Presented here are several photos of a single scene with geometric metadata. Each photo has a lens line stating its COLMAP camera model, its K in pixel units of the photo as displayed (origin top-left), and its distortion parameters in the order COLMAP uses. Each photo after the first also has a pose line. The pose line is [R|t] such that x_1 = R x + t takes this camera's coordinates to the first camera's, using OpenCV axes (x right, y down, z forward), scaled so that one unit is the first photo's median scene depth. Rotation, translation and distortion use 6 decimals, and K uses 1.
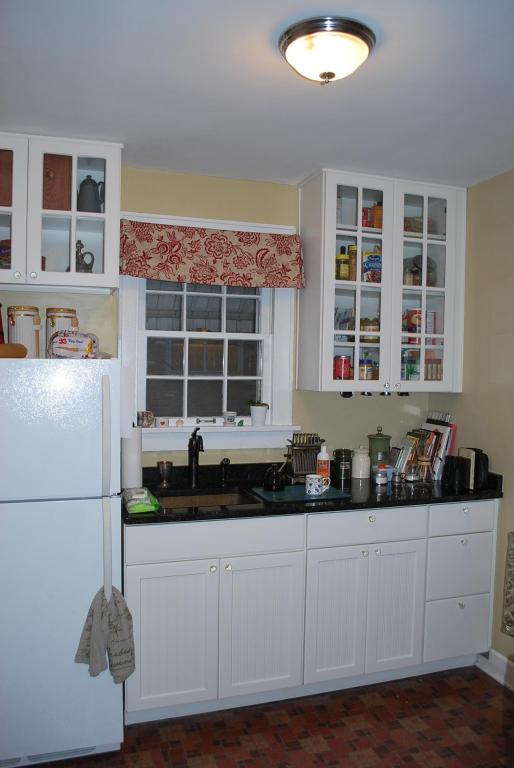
lens RADIAL K [[605.5, 0, 260.4], [0, 605.5, 385.7], [0, 0, 1]] dist [-0.083421, 0.007145]
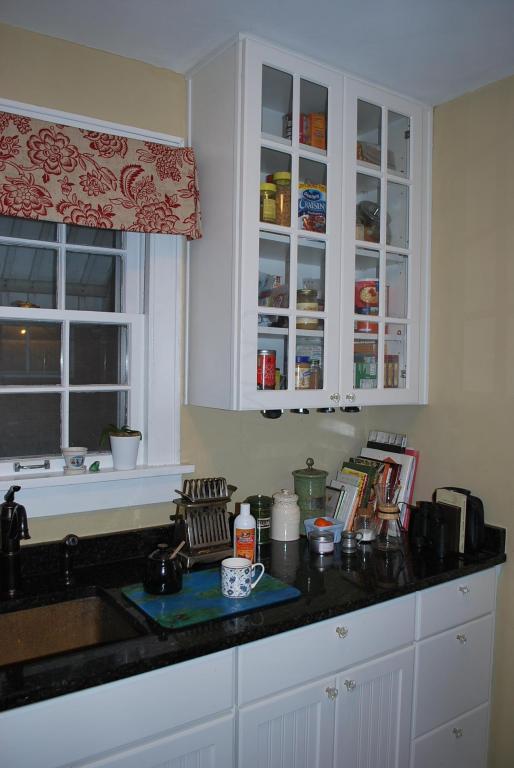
lens RADIAL K [[605.5, 0, 260.4], [0, 605.5, 385.7], [0, 0, 1]] dist [-0.083421, 0.007145]
pose [[0.960574, -0.013600, 0.277691, -0.039276], [0.012124, 0.999902, 0.007031, -0.017943], [-0.277760, -0.003387, 0.960645, 0.410647]]
